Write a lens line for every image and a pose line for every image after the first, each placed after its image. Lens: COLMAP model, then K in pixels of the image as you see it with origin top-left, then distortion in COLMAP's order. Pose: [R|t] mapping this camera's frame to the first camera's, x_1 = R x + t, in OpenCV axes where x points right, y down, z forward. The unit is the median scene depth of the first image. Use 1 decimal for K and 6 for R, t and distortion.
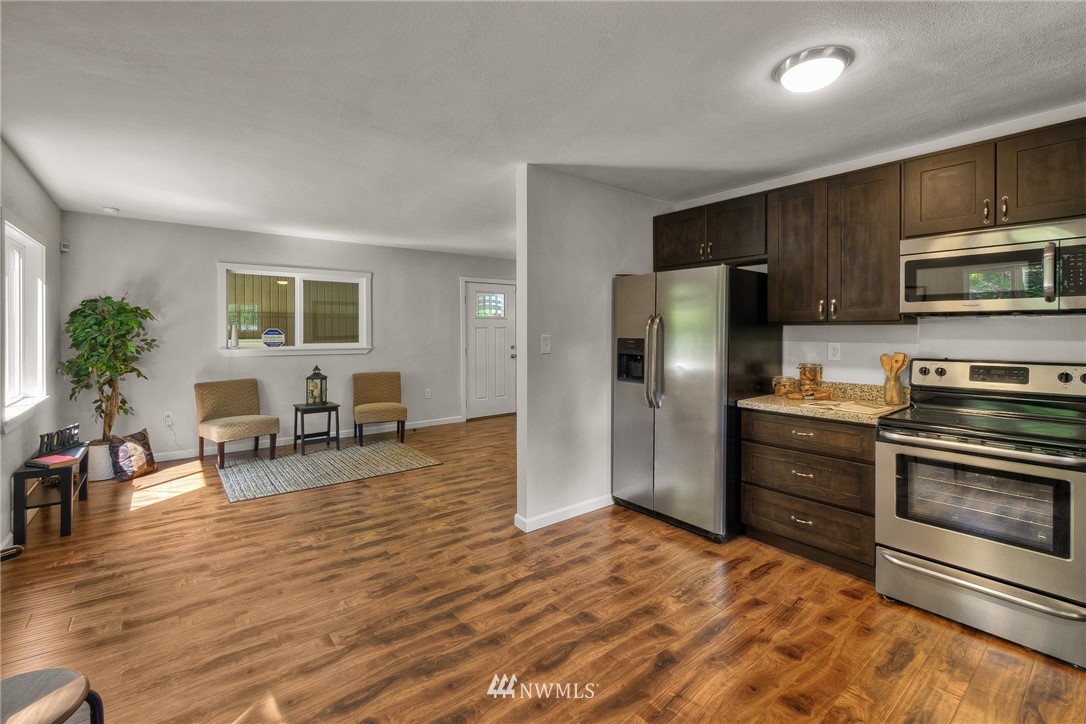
lens RADIAL K [[480.5, 0, 545.1], [0, 480.5, 332.1], [0, 0, 1]] dist [-0.002345, -0.000284]
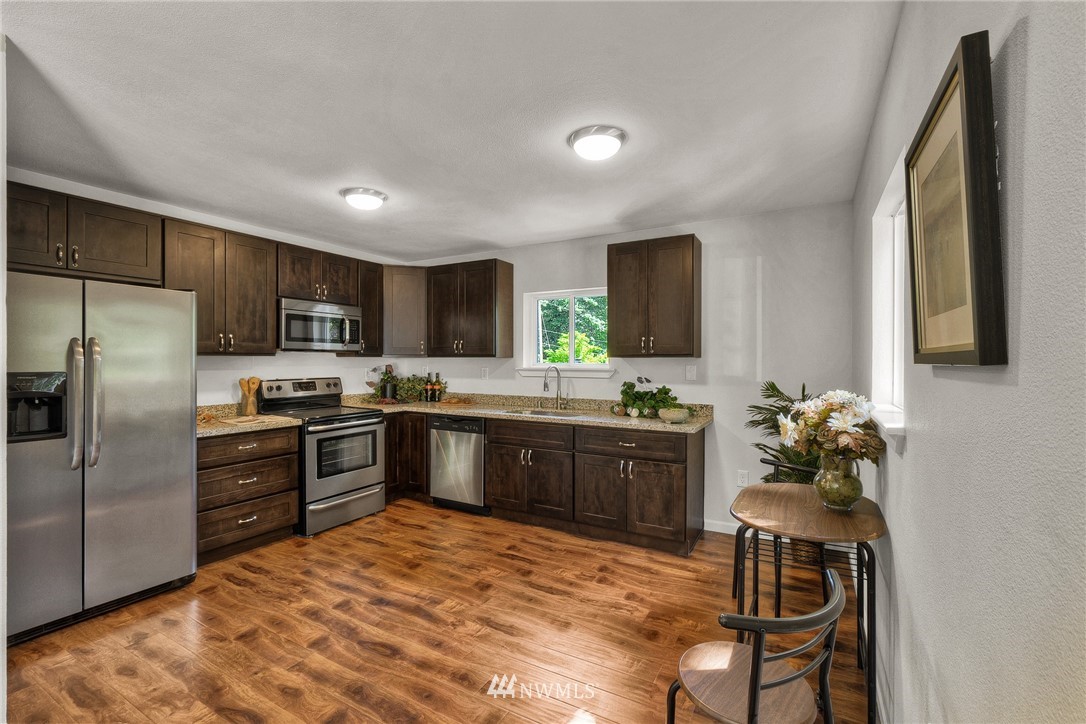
lens RADIAL K [[475.7, 0, 543.0], [0, 475.7, 362.0], [0, 0, 1]] dist [-0.002331, -0.000220]
pose [[-0.373155, -0.004553, 0.927758, -0.806259], [-0.002741, 0.999989, 0.003805, -0.005962], [-0.927765, -0.001123, -0.373163, 0.735486]]
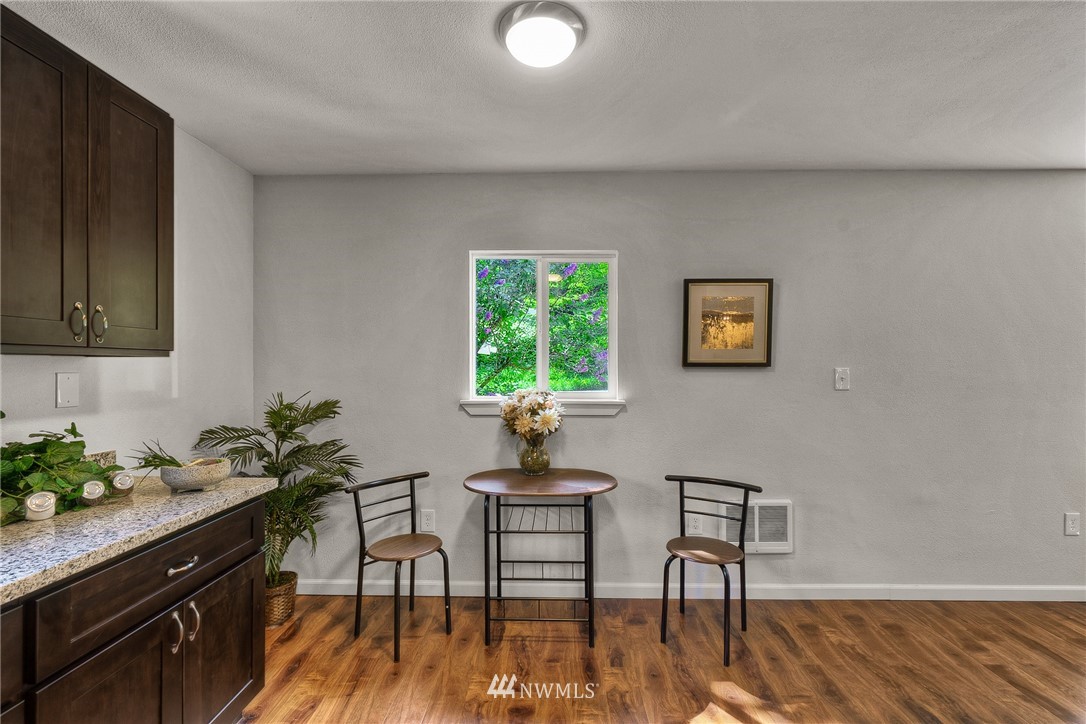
lens RADIAL K [[475.7, 0, 543.0], [0, 475.7, 362.0], [0, 0, 1]] dist [-0.002331, -0.000220]
pose [[-0.638929, -0.006712, -0.769236, 0.348917], [-0.002807, 0.999976, -0.006393, -0.003593], [0.769260, -0.001926, -0.638933, 0.693757]]
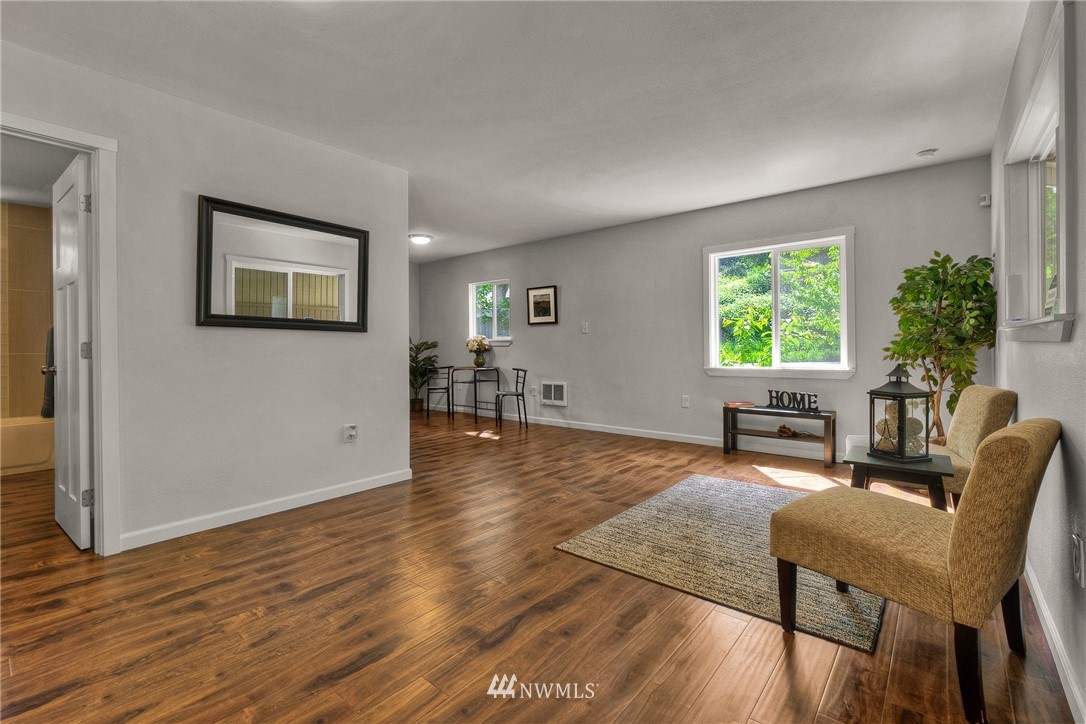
lens RADIAL K [[472.5, 0, 541.5], [0, 472.5, 343.9], [0, 0, 1]] dist [-0.002195, -0.000064]
pose [[-0.980089, 0.004017, -0.198519, -0.167534], [0.004991, 0.999978, -0.004407, 0.098352], [0.198497, -0.005310, -0.980087, 2.508449]]
